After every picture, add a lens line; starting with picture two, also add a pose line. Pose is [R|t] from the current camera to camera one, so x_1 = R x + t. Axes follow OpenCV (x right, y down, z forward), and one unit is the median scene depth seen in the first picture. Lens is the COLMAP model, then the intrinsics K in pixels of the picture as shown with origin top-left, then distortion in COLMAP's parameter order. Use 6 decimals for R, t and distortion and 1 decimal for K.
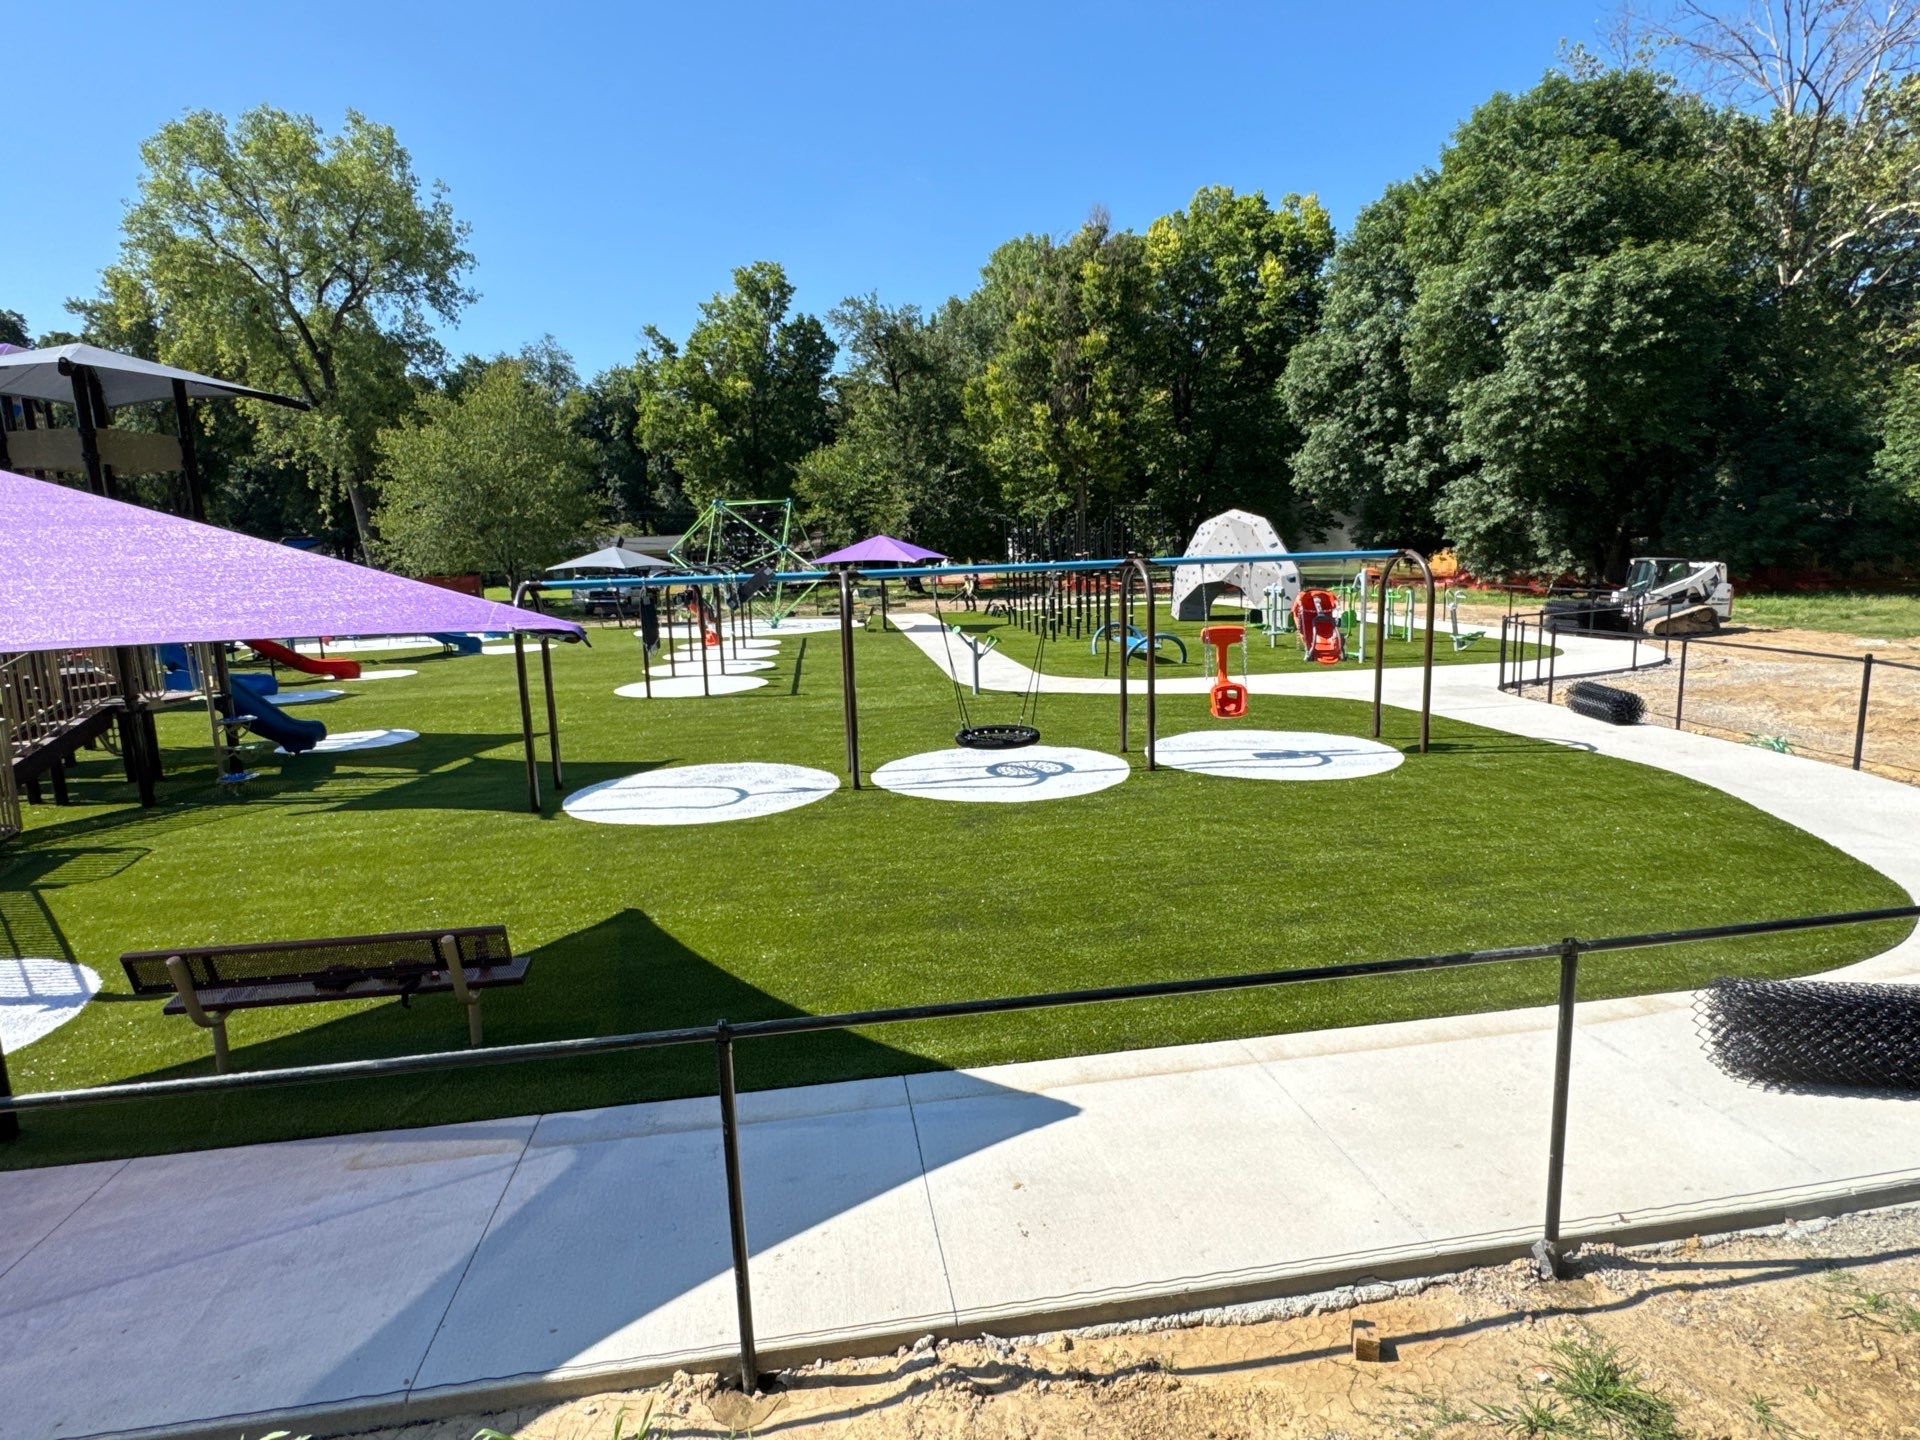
lens RADIAL K [[1053.5, 0, 962.8], [0, 1053.5, 717.9], [0, 0, 1]] dist [-0.007224, 0.002754]
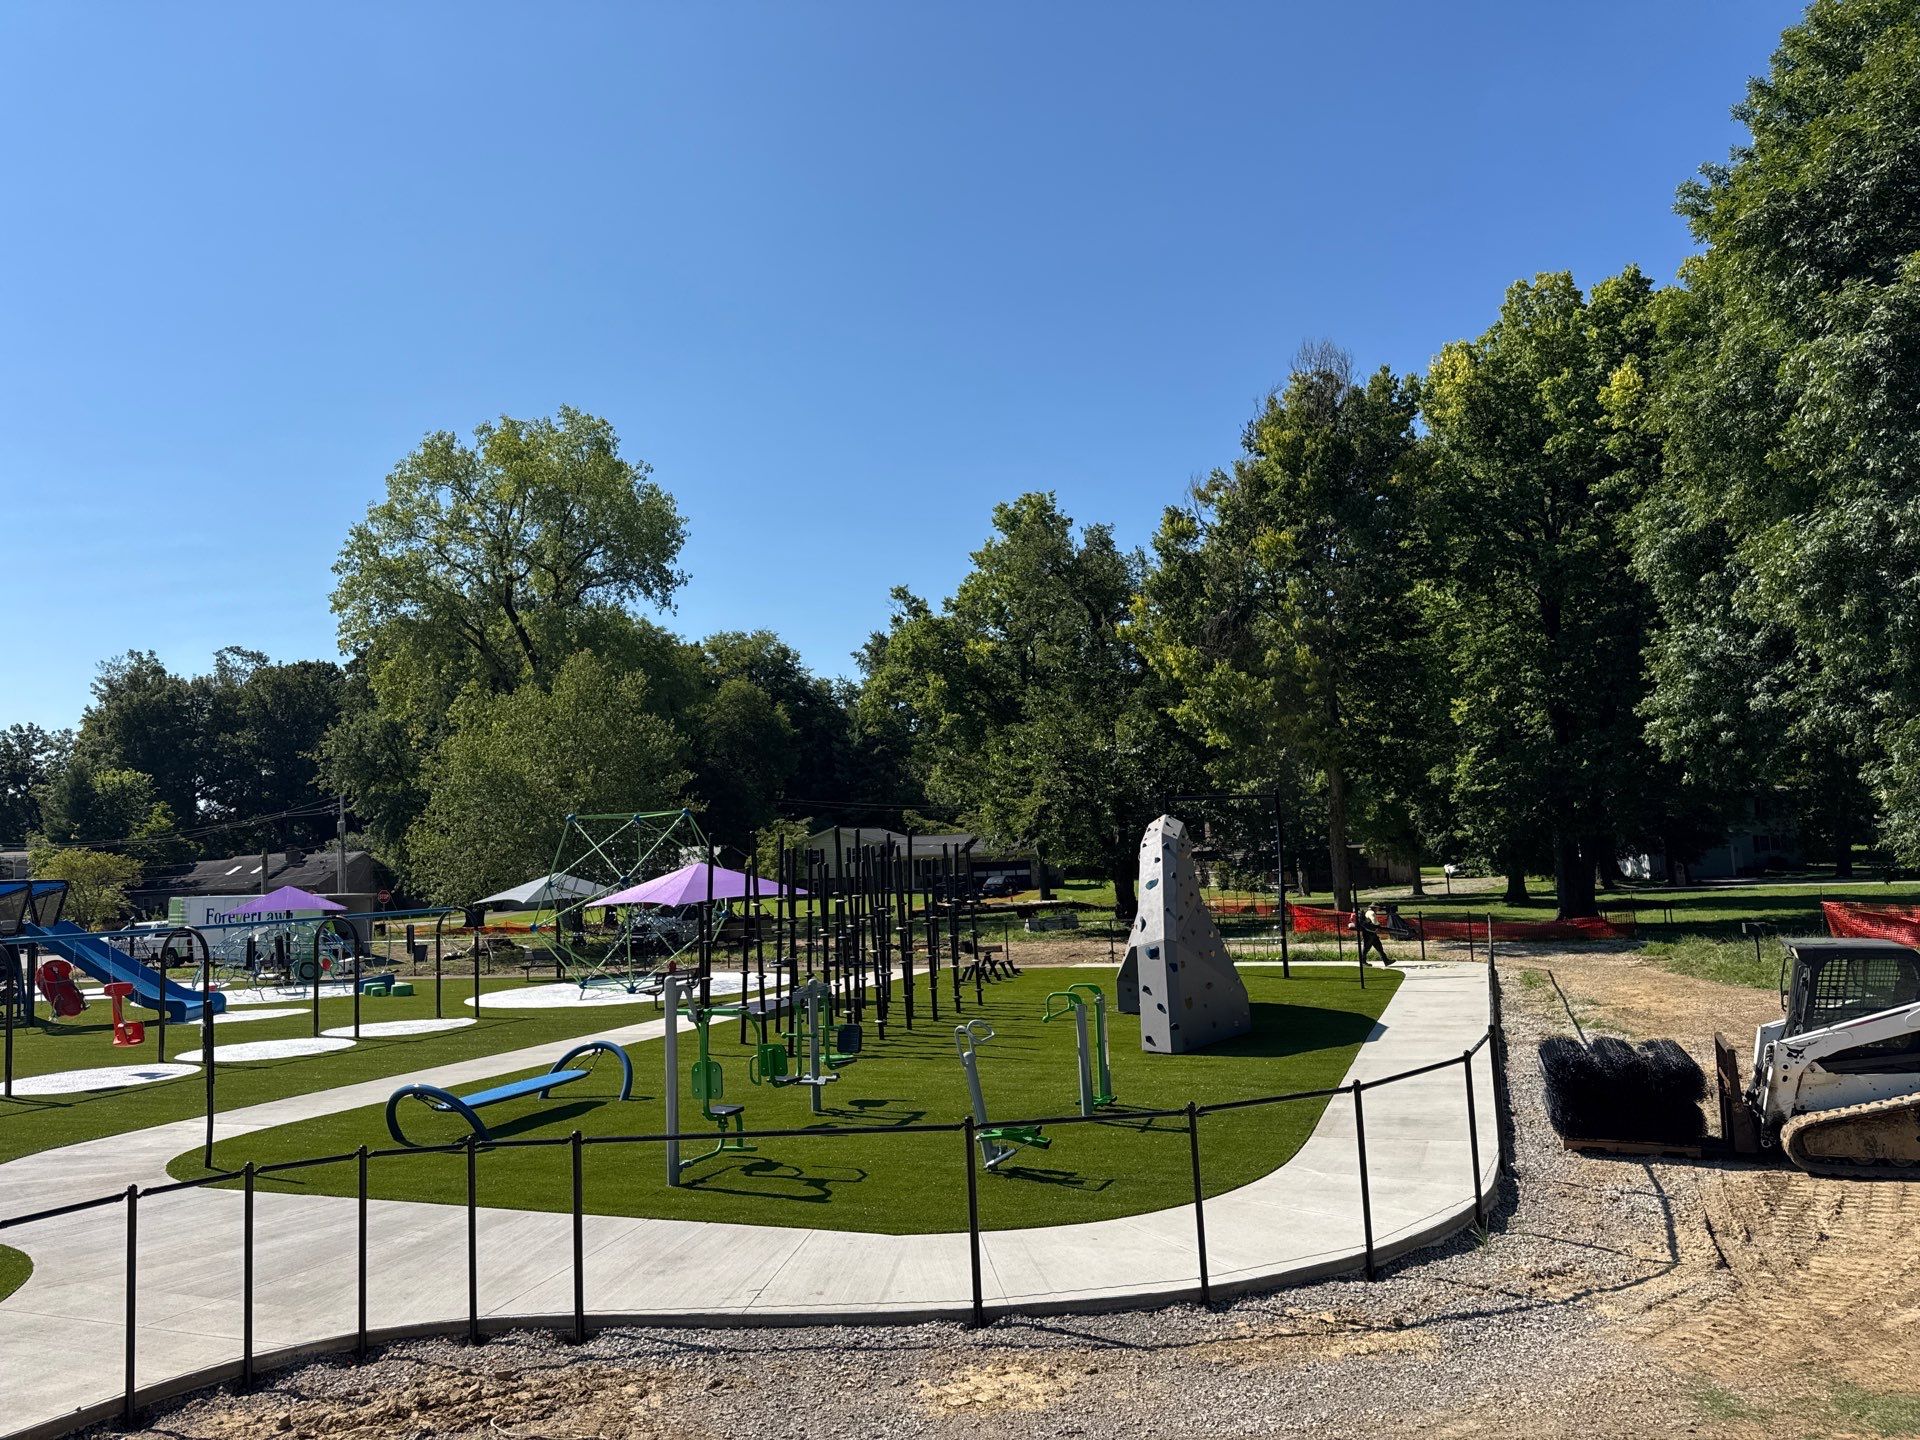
lens RADIAL K [[1351.1, 0, 950.4], [0, 1351.1, 727.3], [0, 0, 1]] dist [0.023750, -0.033678]
pose [[0.866467, -0.057094, -0.495959, 0.431810], [-0.061581, 0.973629, -0.219668, -0.067699], [0.495422, 0.220876, 0.840101, 0.291740]]
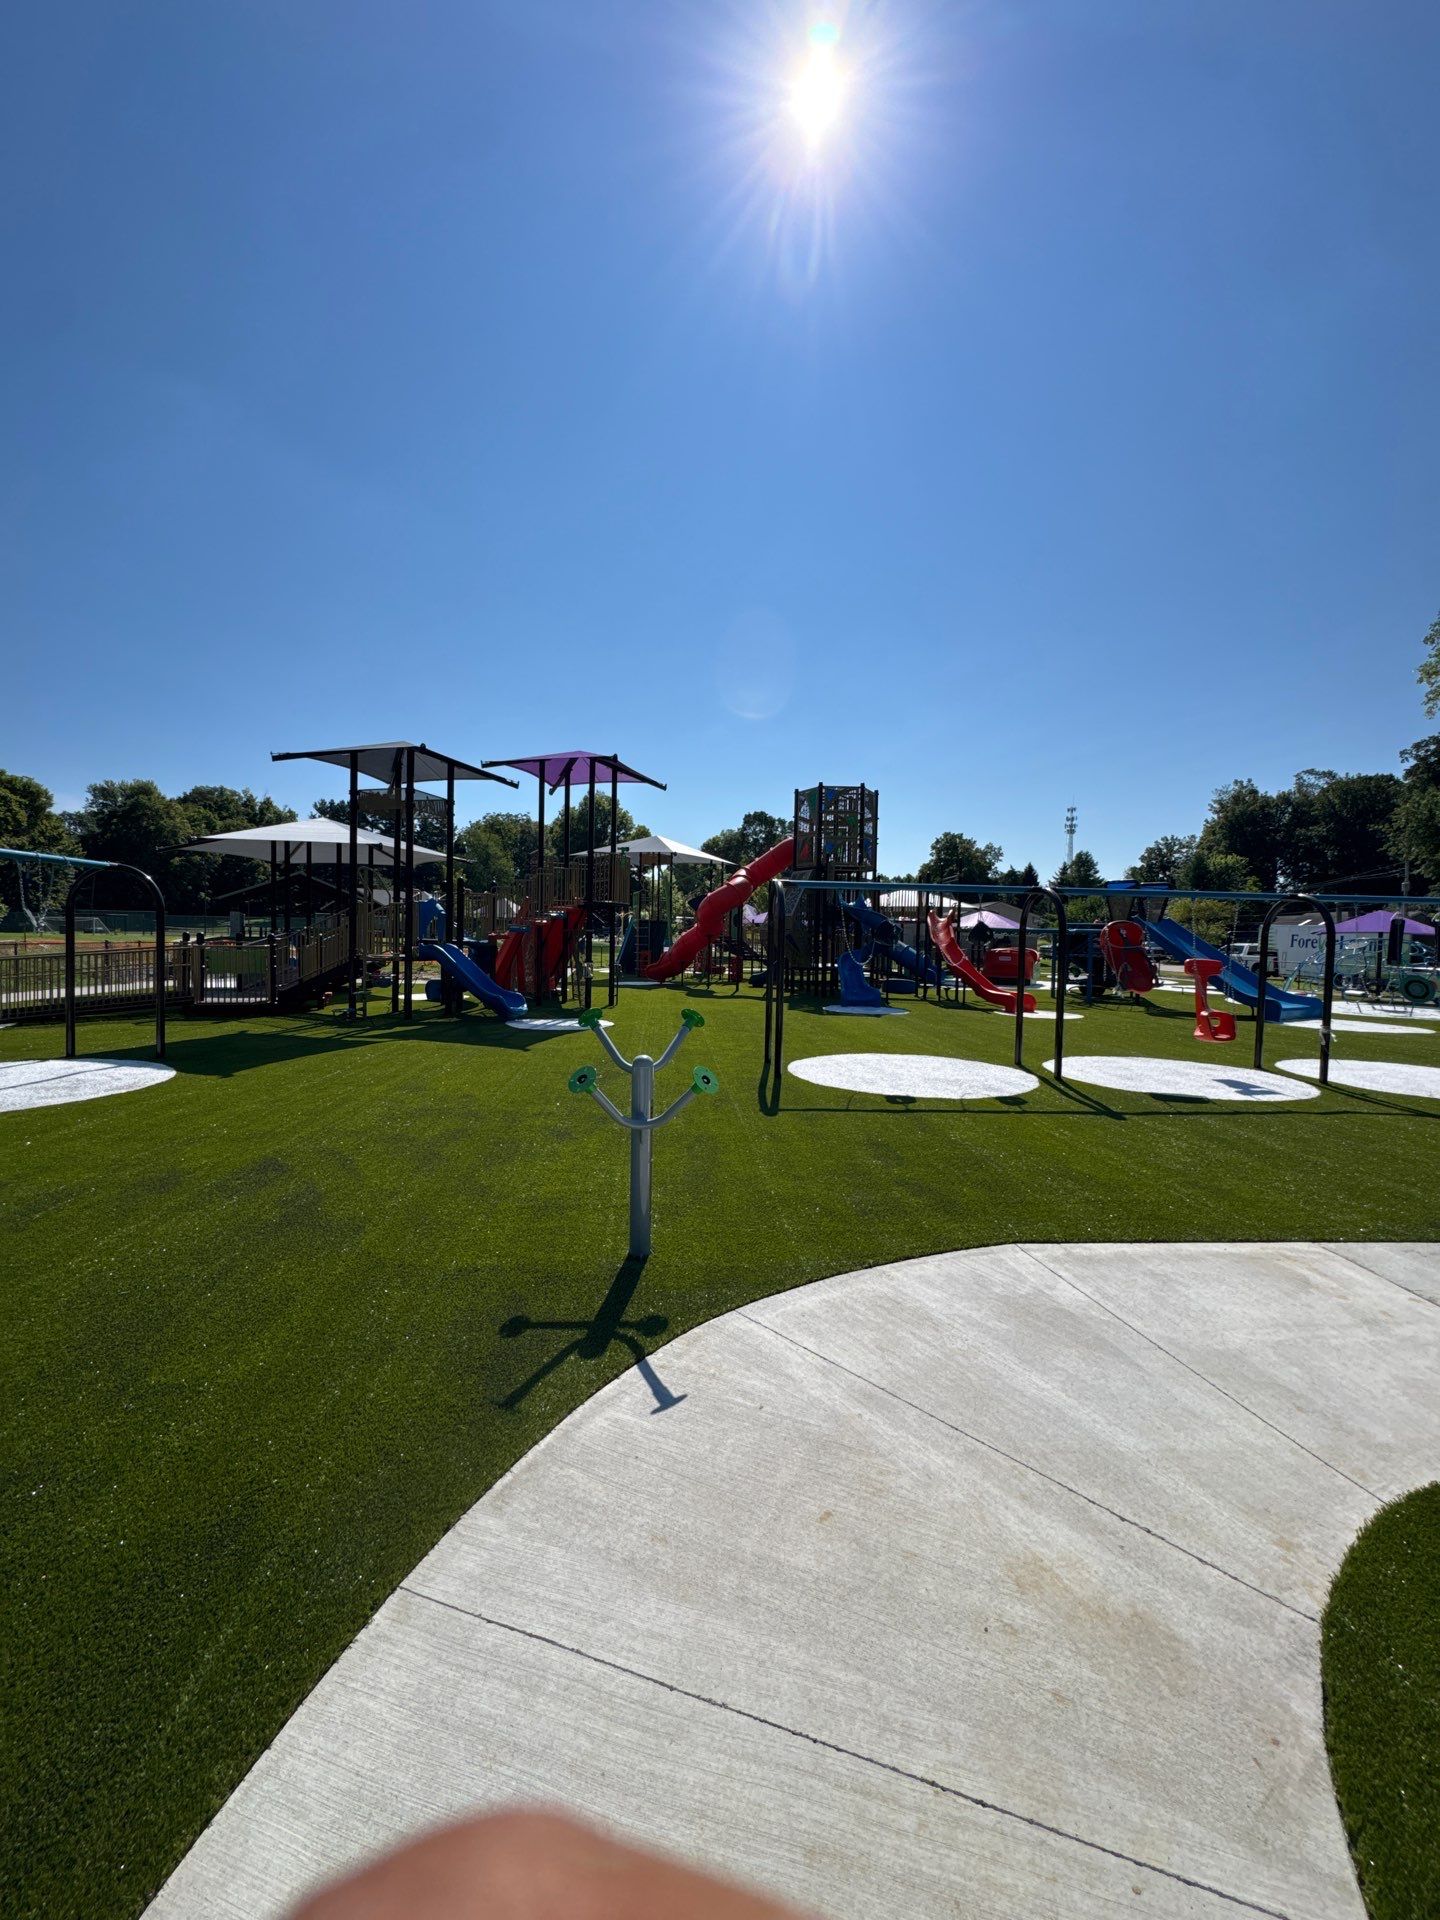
lens RADIAL K [[762.6, 0, 722.4], [0, 762.6, 962.4], [0, 0, 1]] dist [-0.006713, 0.001450]
pose [[-0.082768, 0.064176, -0.994500, 0.102547], [-0.179445, 0.980654, 0.078216, -0.057160], [0.980280, 0.184932, -0.069651, 0.482850]]
